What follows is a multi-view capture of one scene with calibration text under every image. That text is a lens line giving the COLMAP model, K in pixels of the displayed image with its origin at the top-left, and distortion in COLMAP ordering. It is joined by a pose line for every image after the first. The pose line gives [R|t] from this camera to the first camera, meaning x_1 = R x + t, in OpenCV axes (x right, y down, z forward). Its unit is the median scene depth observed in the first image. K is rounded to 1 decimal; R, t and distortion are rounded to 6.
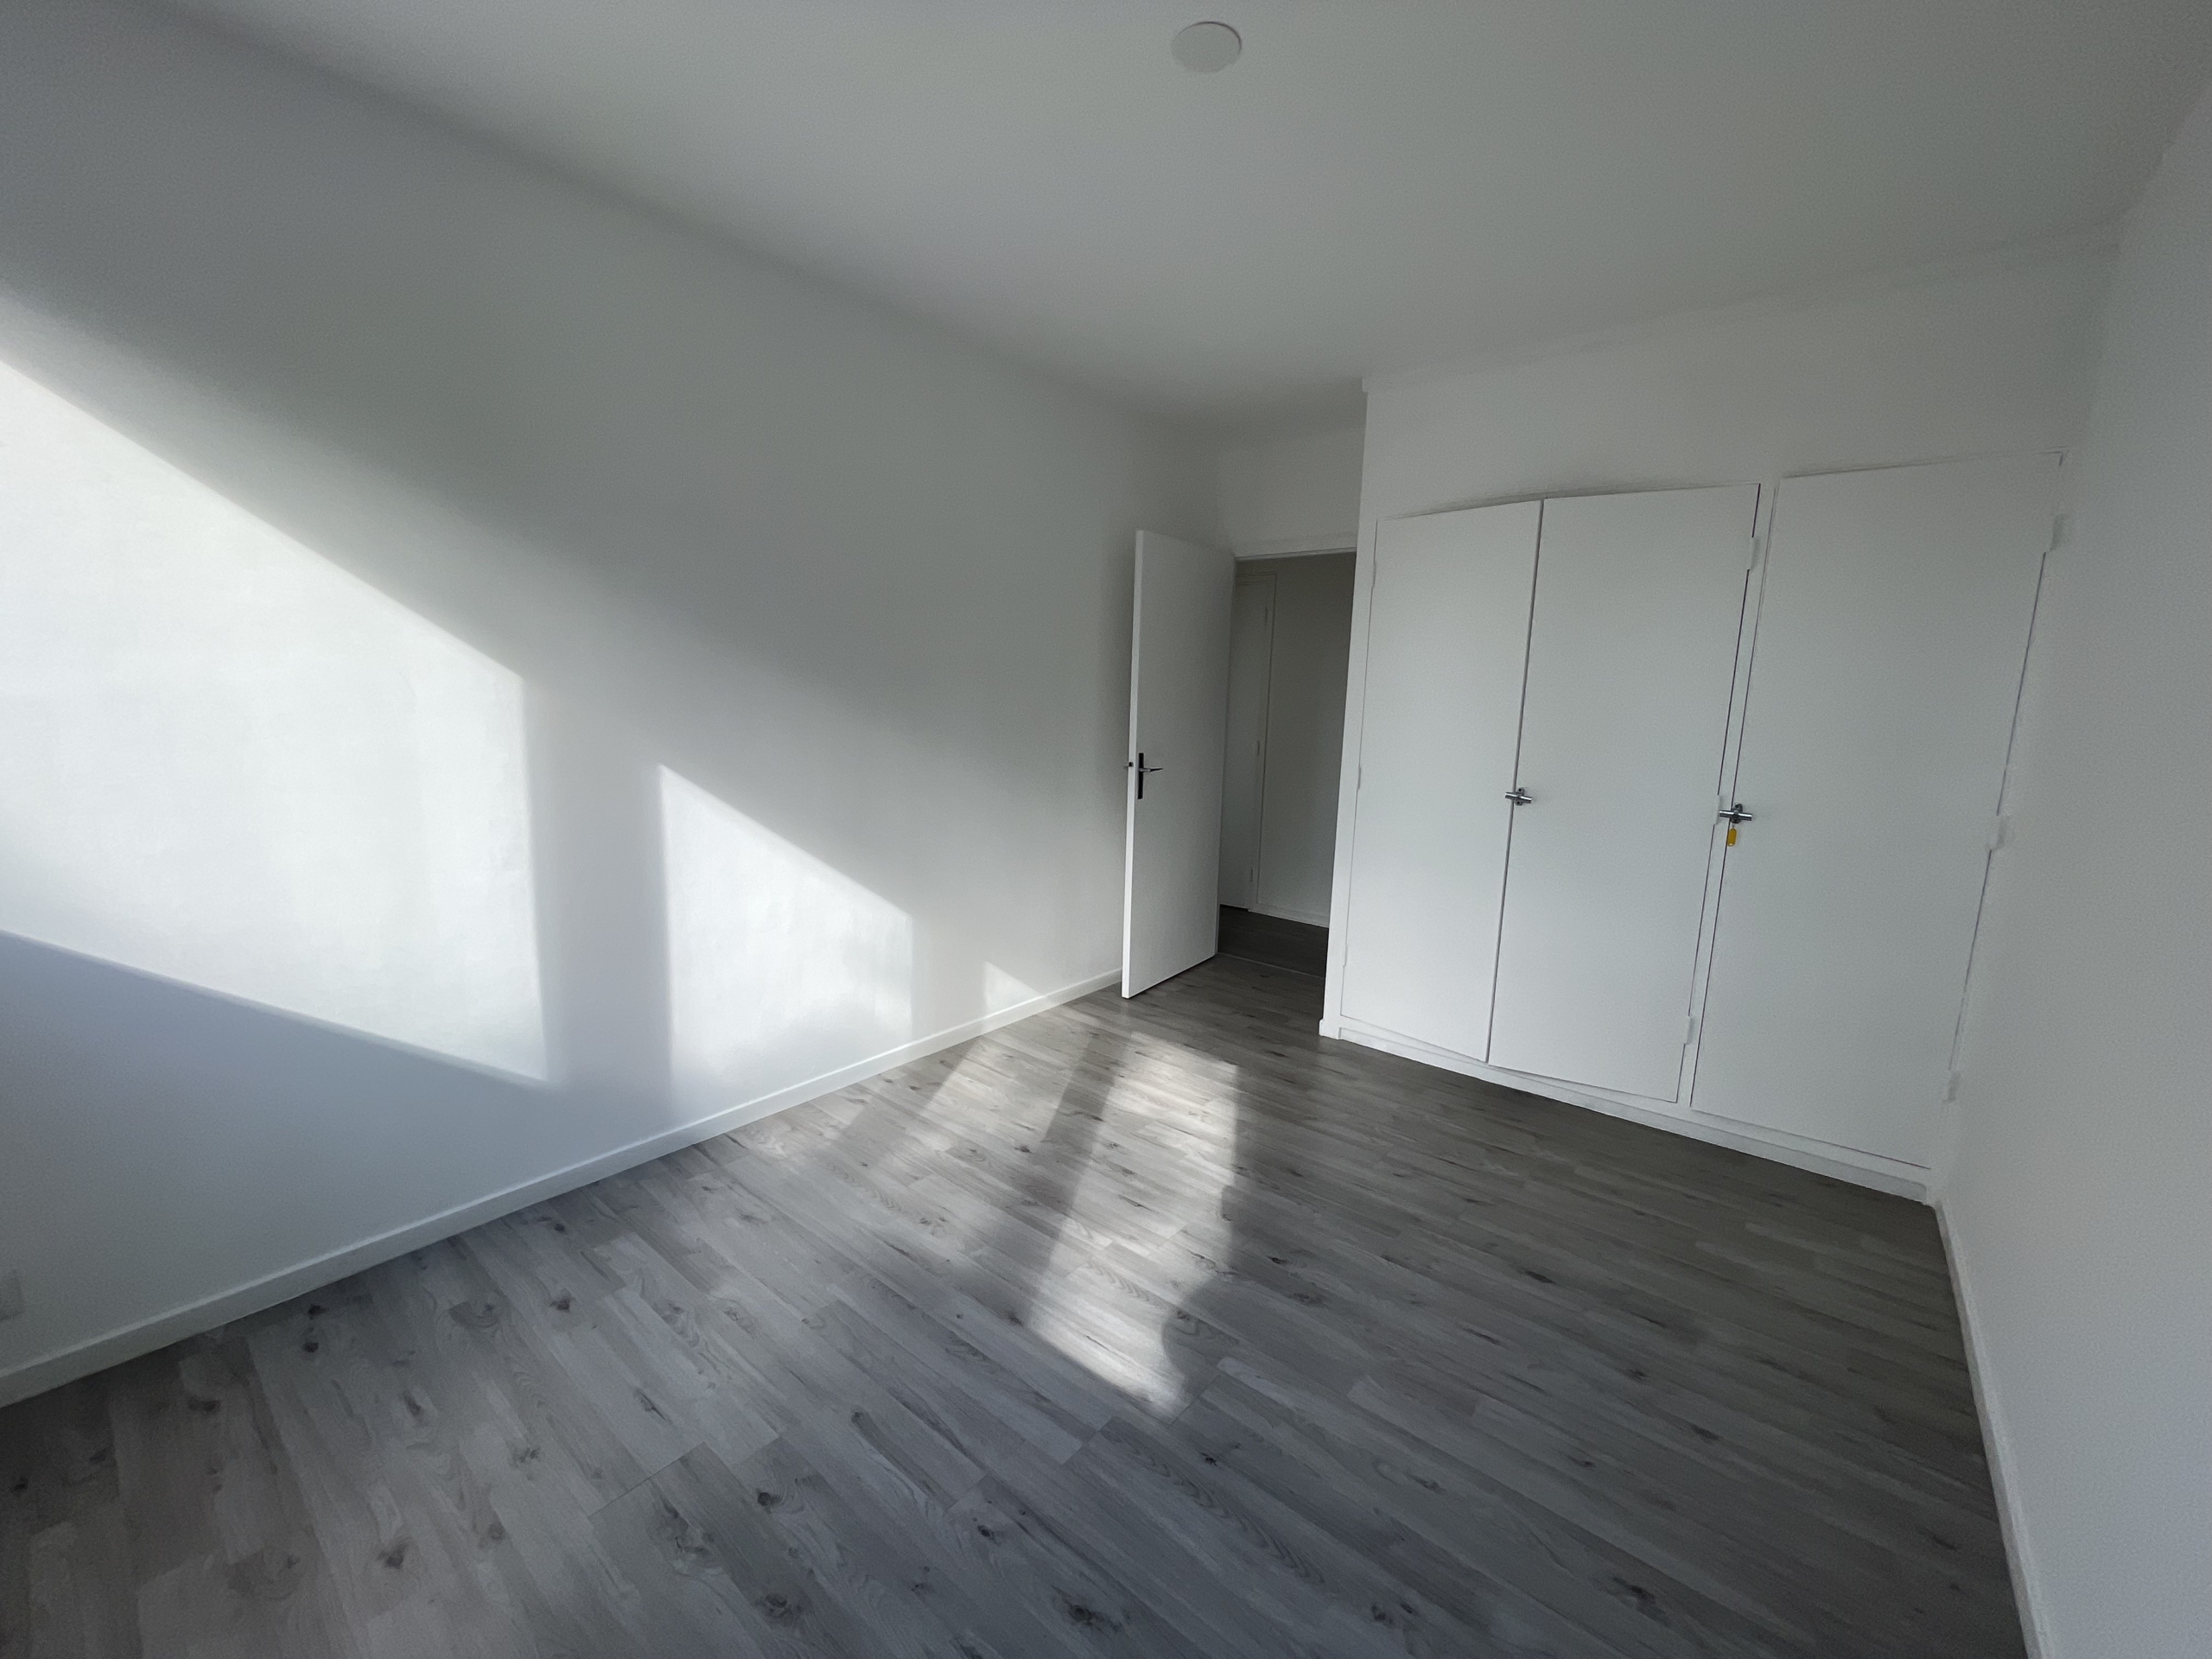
lens RADIAL K [[902.3, 0, 1119.6], [0, 902.3, 830.3], [0, 0, 1]] dist [-0.000385, 0.017151]
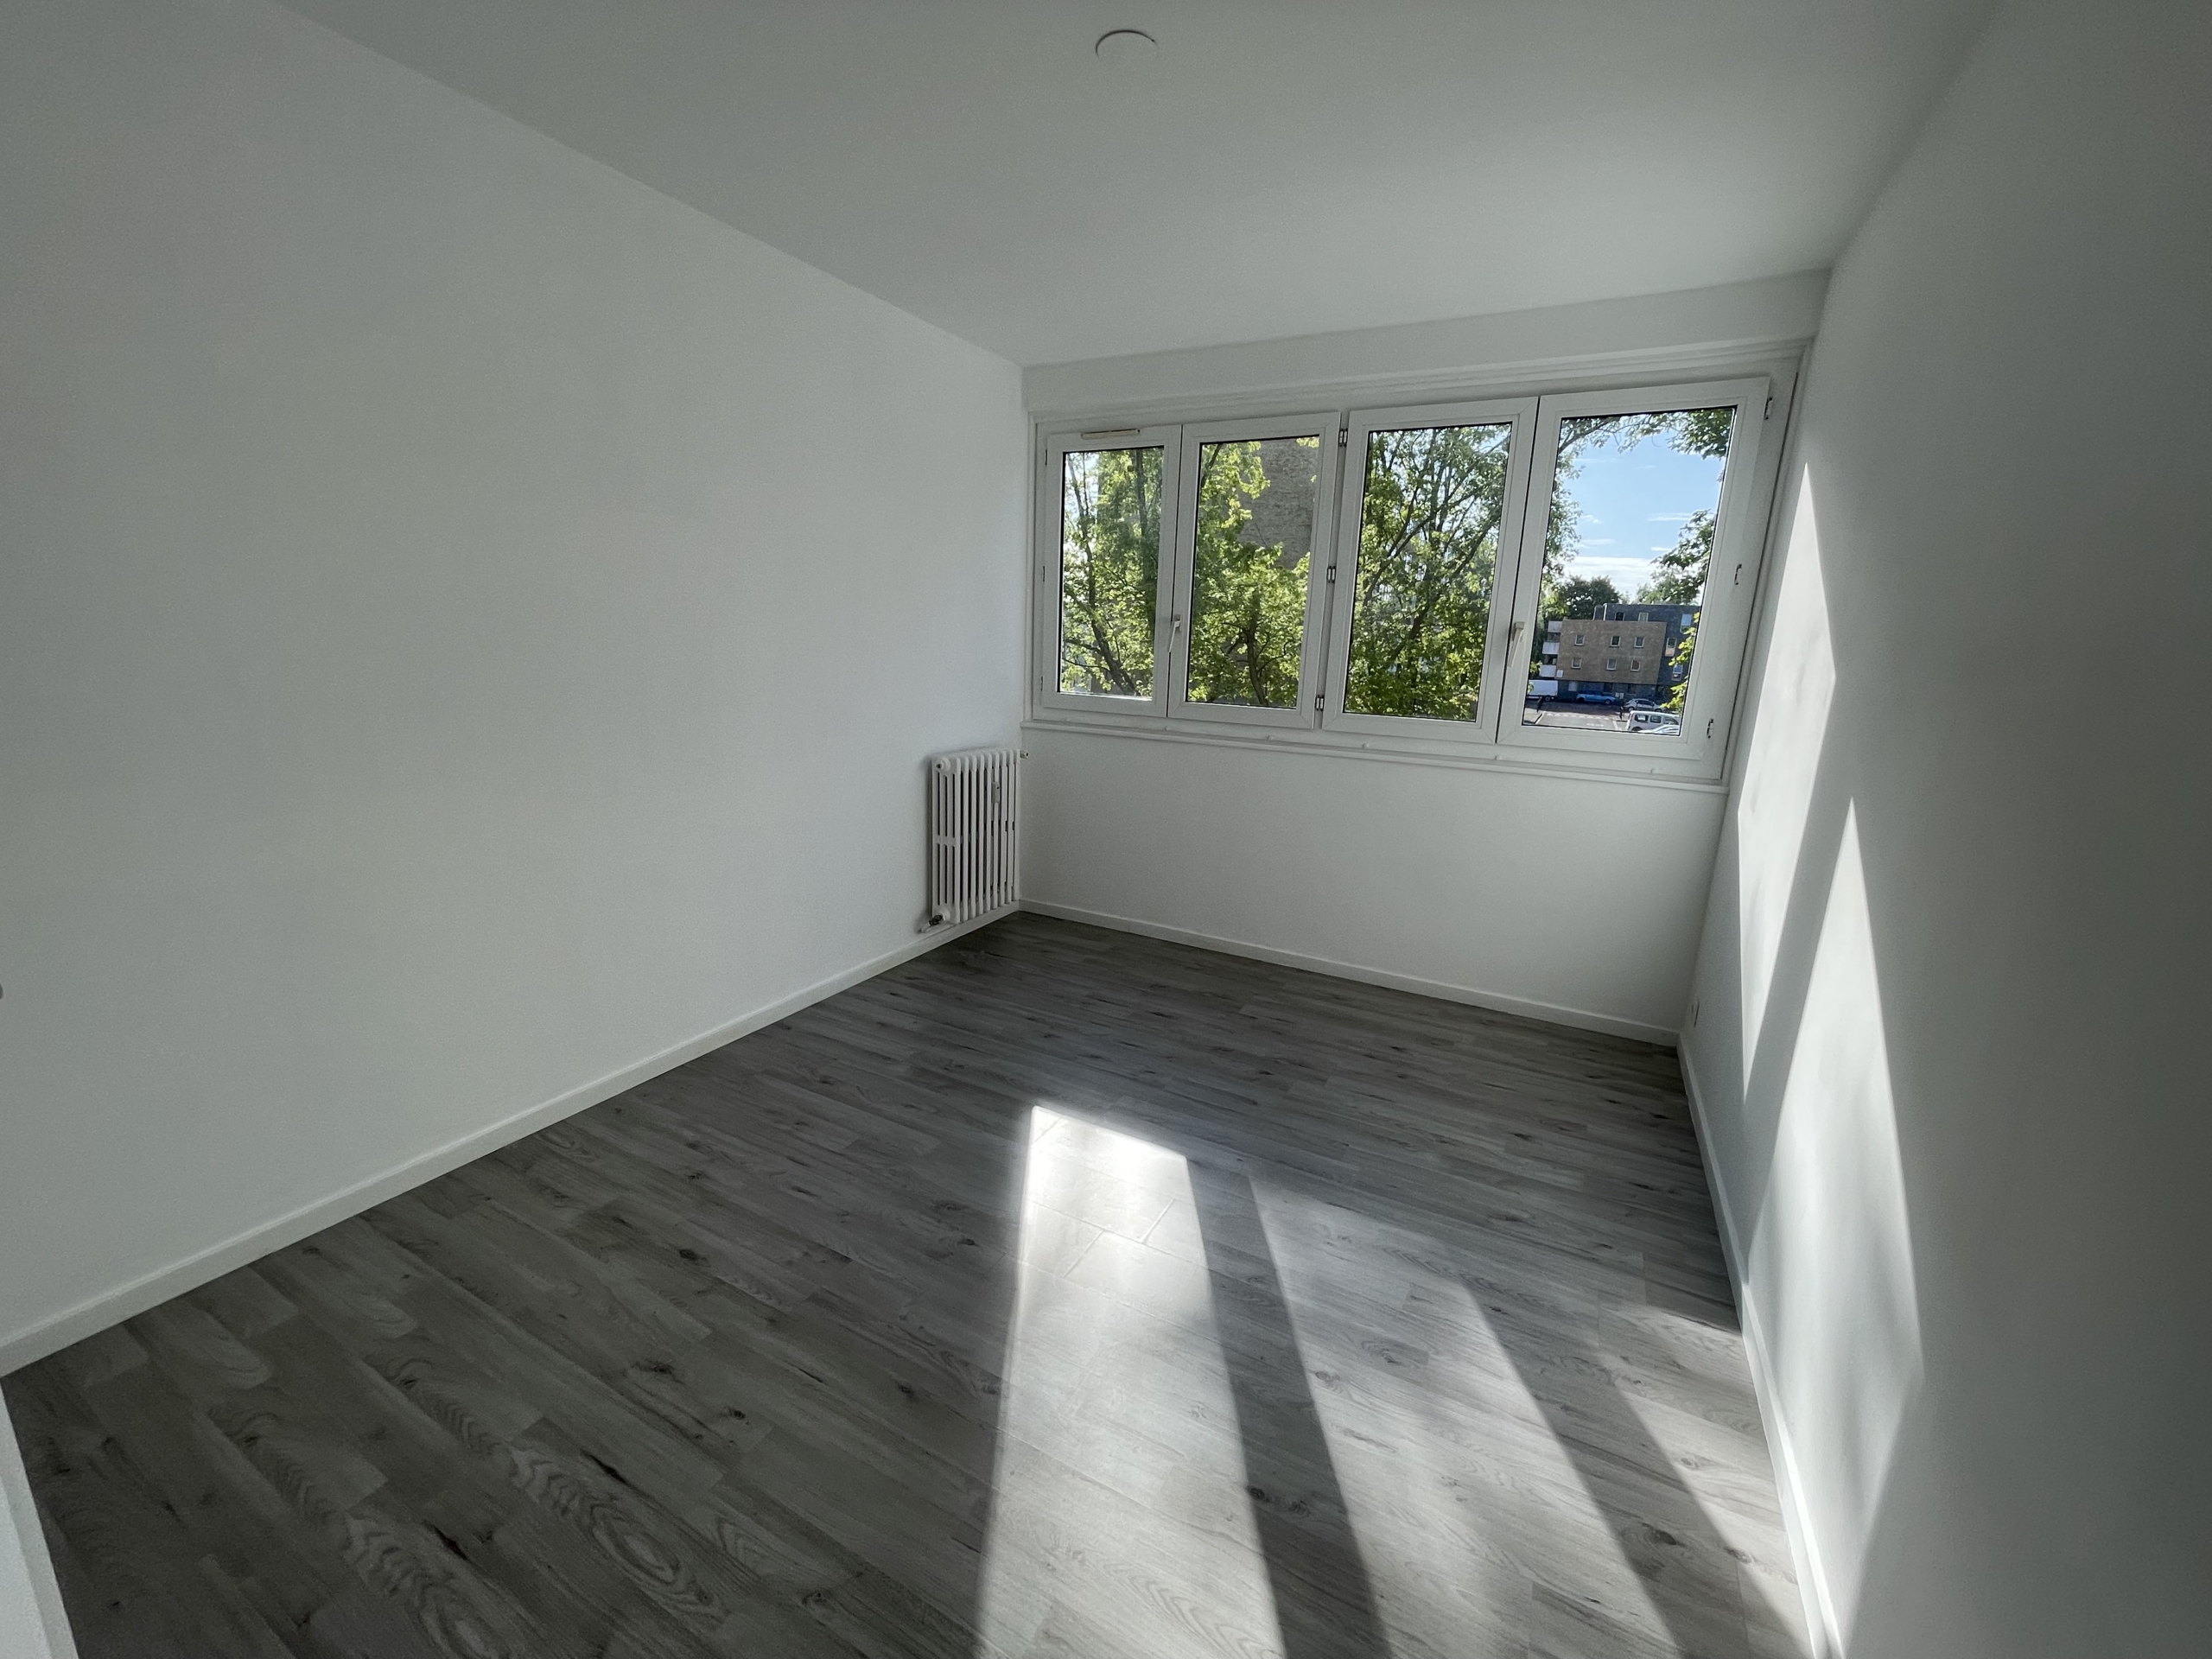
lens RADIAL K [[902.3, 0, 1119.6], [0, 902.3, 830.3], [0, 0, 1]] dist [-0.000385, 0.017151]
pose [[-0.980302, -0.017118, -0.196760, 0.225224], [-0.088022, 0.929694, 0.357662, -0.301178], [0.176804, 0.367936, -0.912888, 1.834284]]
